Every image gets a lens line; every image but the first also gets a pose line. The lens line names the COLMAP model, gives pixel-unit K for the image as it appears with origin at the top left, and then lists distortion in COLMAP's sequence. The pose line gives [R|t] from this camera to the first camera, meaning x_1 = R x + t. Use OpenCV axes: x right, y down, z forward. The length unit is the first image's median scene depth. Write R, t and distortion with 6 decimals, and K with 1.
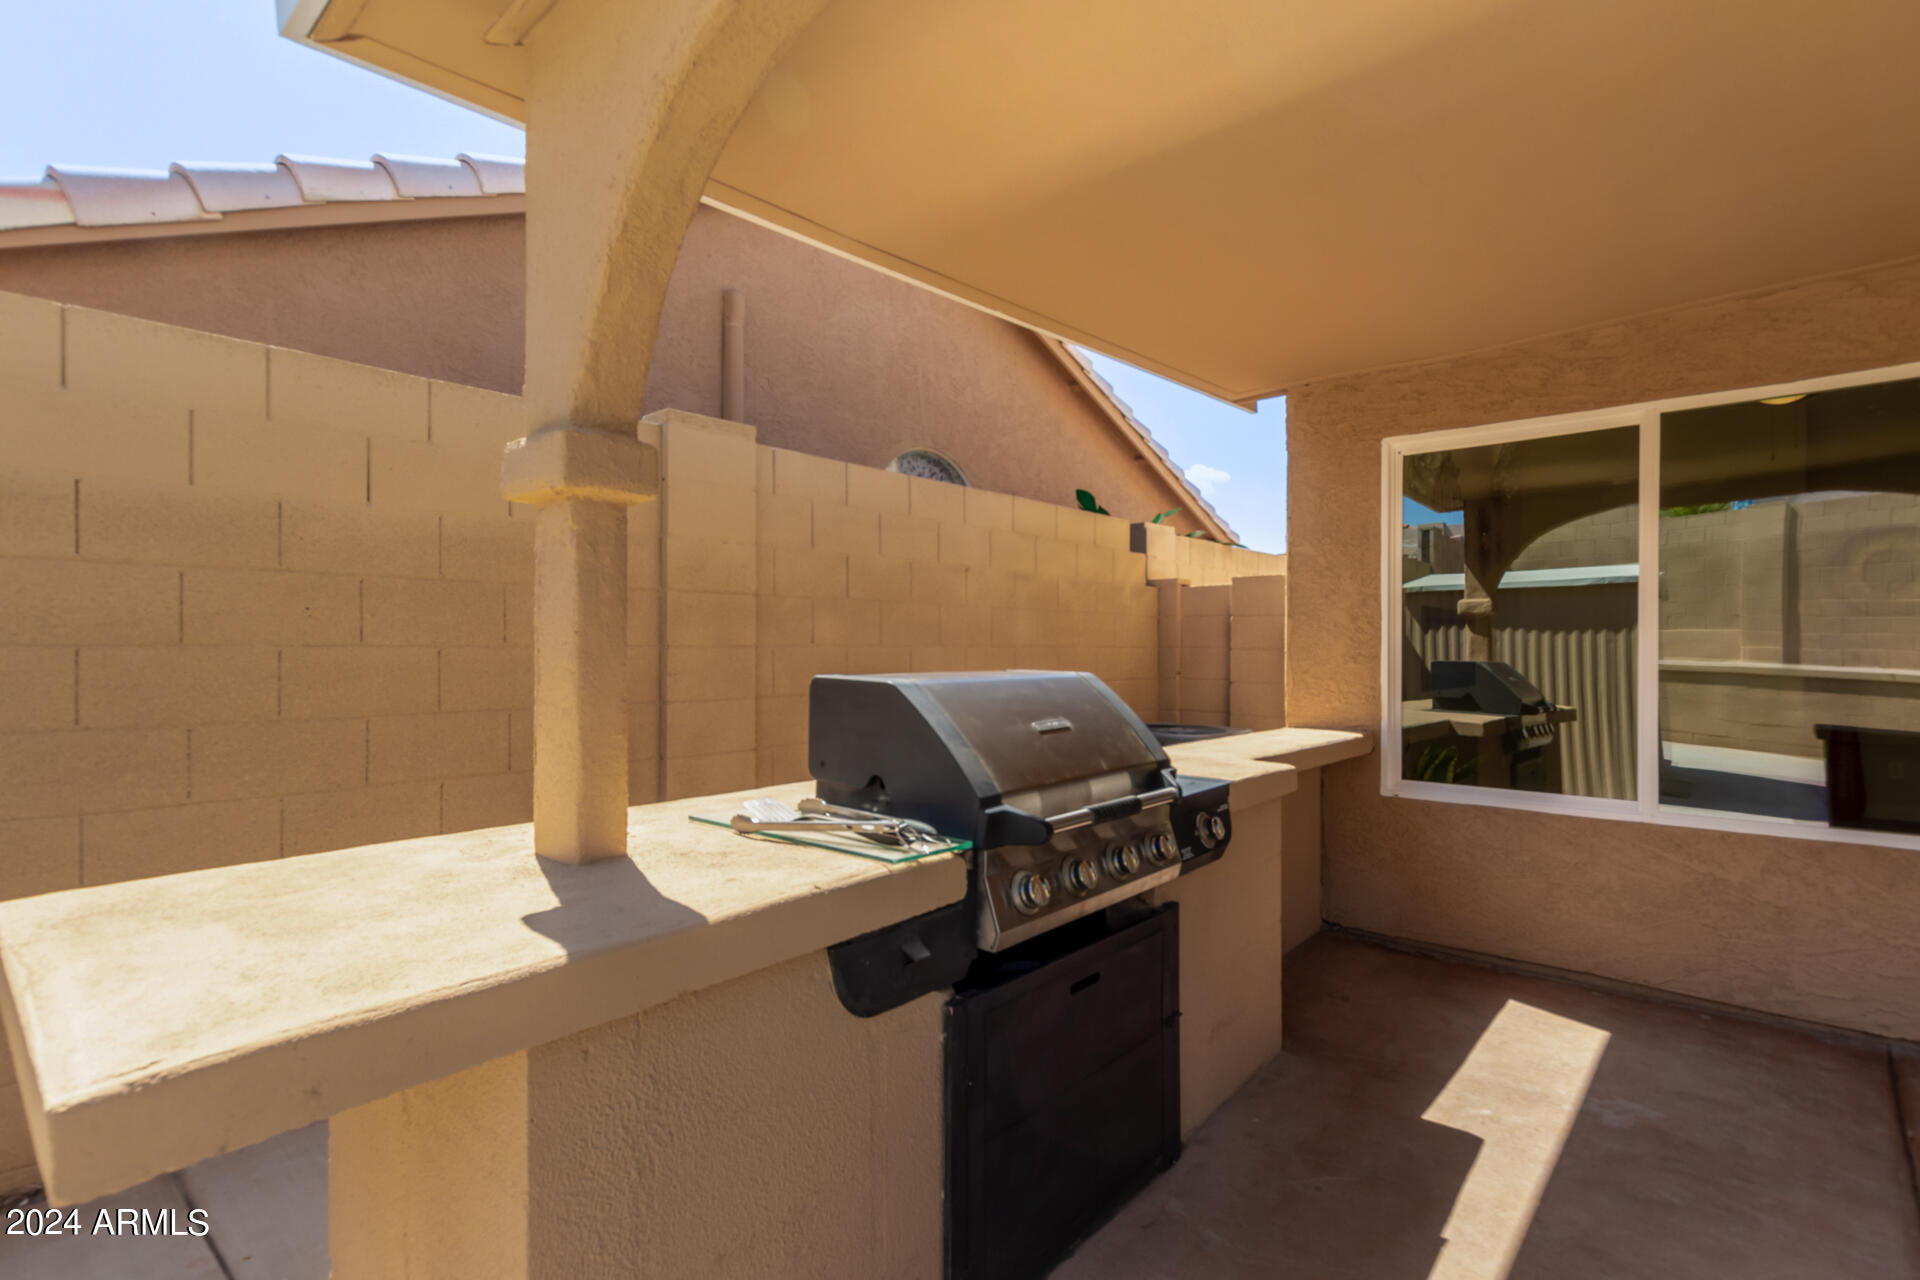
lens RADIAL K [[926.0, 0, 962.3], [0, 926.0, 636.9], [0, 0, 1]] dist [0.028951, -0.003326]
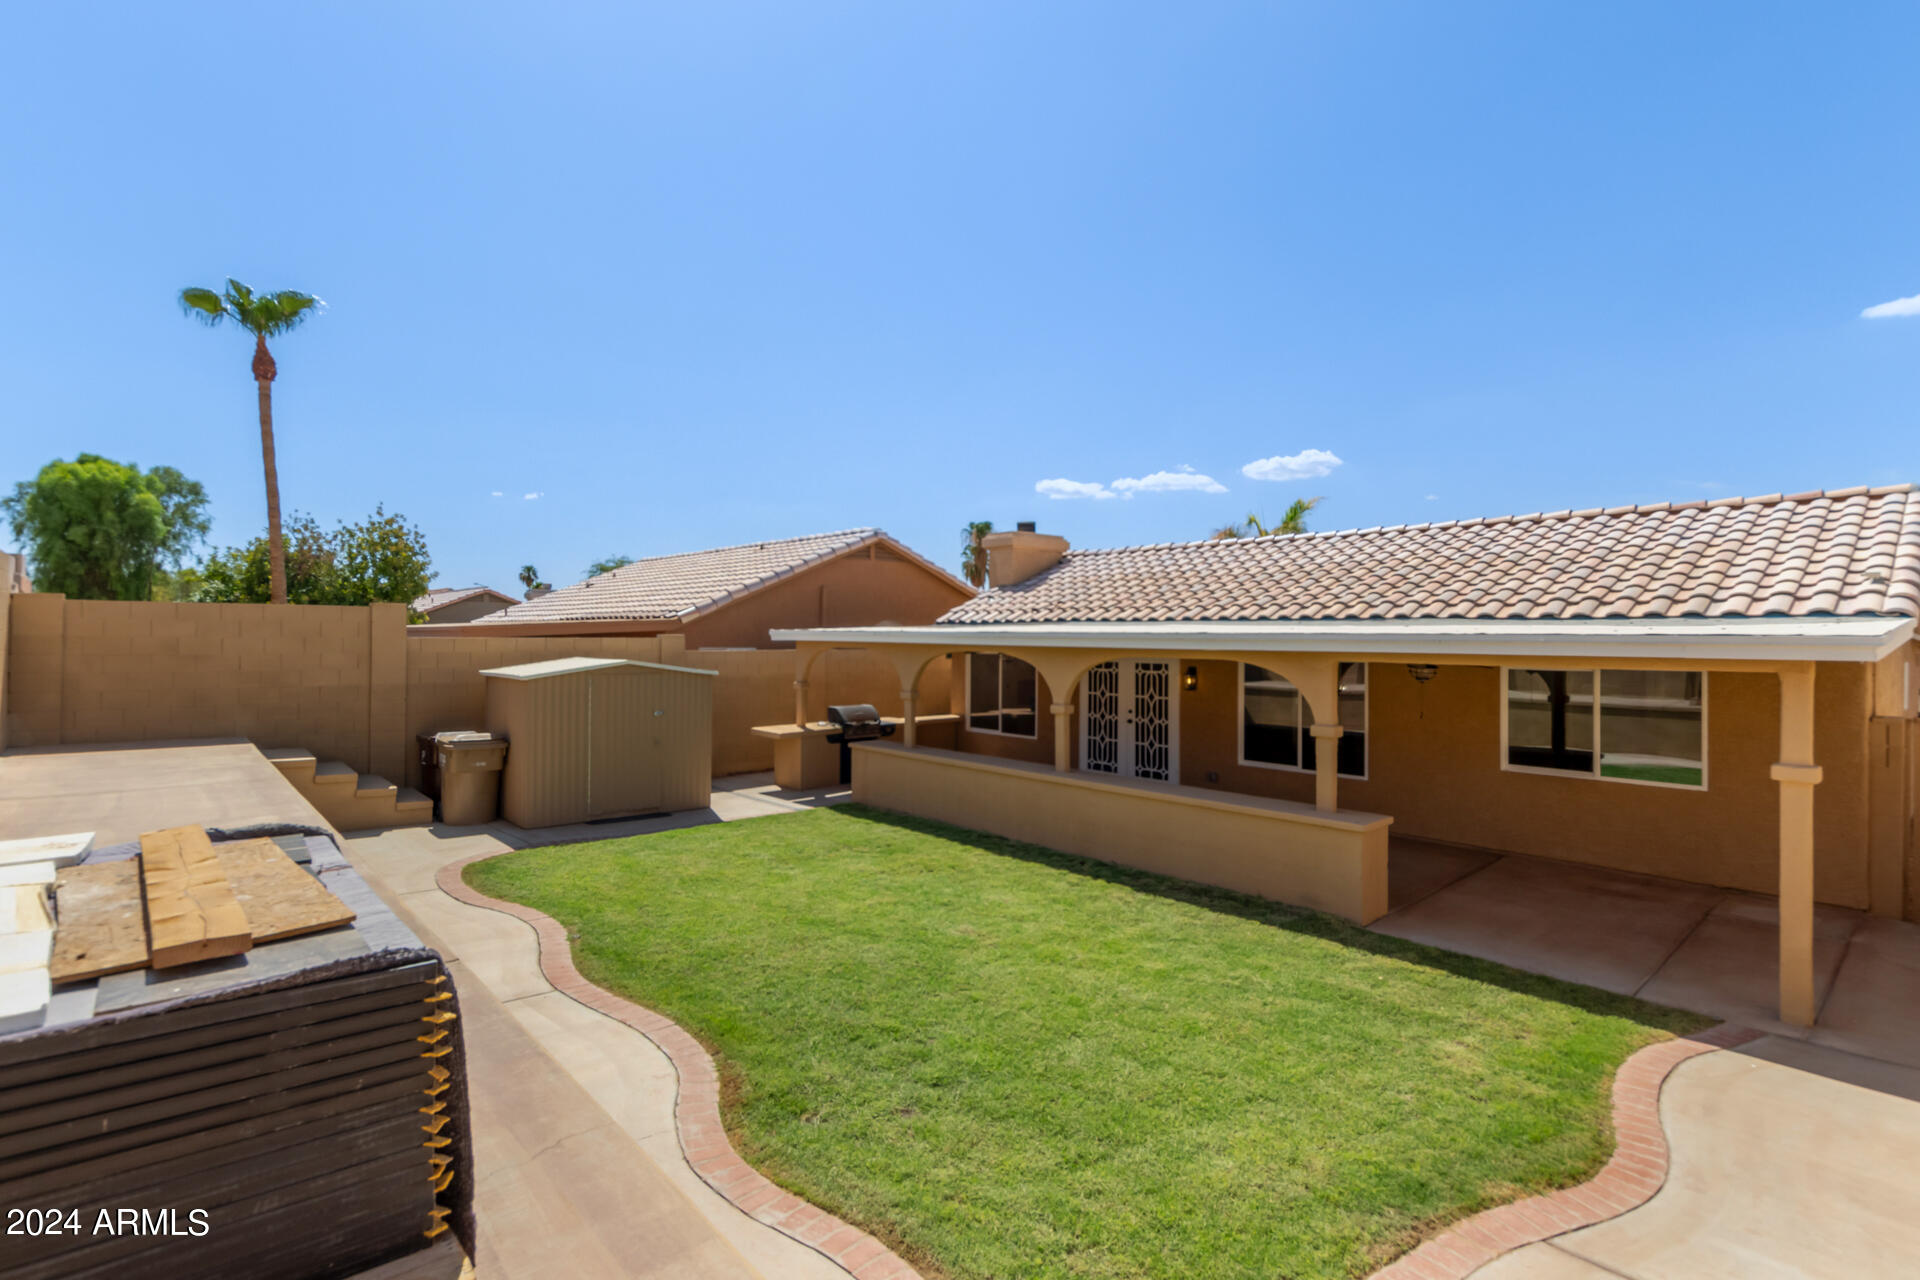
lens RADIAL K [[926.0, 0, 996.2], [0, 926.0, 634.2], [0, 0, 1]] dist [0.028951, -0.003326]
pose [[0.997364, 0.015865, -0.070811, 2.100951], [-0.015281, 0.999845, 0.008779, -0.773411], [0.070939, -0.007674, 0.997451, -7.836669]]
